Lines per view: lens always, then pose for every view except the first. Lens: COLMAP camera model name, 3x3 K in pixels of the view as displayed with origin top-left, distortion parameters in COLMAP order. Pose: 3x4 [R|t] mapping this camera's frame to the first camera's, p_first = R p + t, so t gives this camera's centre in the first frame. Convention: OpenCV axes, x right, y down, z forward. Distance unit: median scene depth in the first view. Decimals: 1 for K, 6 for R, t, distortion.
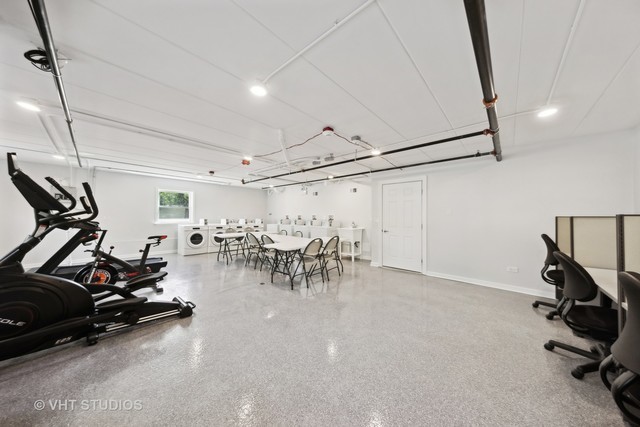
lens RADIAL K [[207.1, 0, 322.6], [0, 207.1, 210.8], [0, 0, 1]] dist [0.025900, -0.000004]
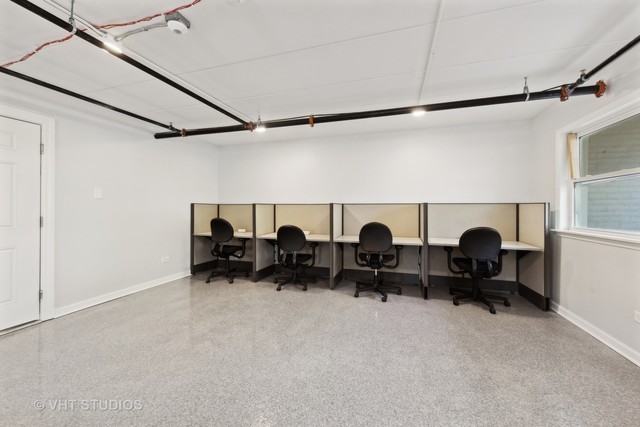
lens RADIAL K [[255.6, 0, 320.0], [0, 255.6, 213.5], [0, 0, 1]] dist [-0.000156, -0.000029]
pose [[-0.410997, -0.024446, 0.911309, -0.573052], [-0.030445, 0.999451, 0.013079, 0.052246], [-0.911128, -0.022369, -0.411516, 1.205666]]
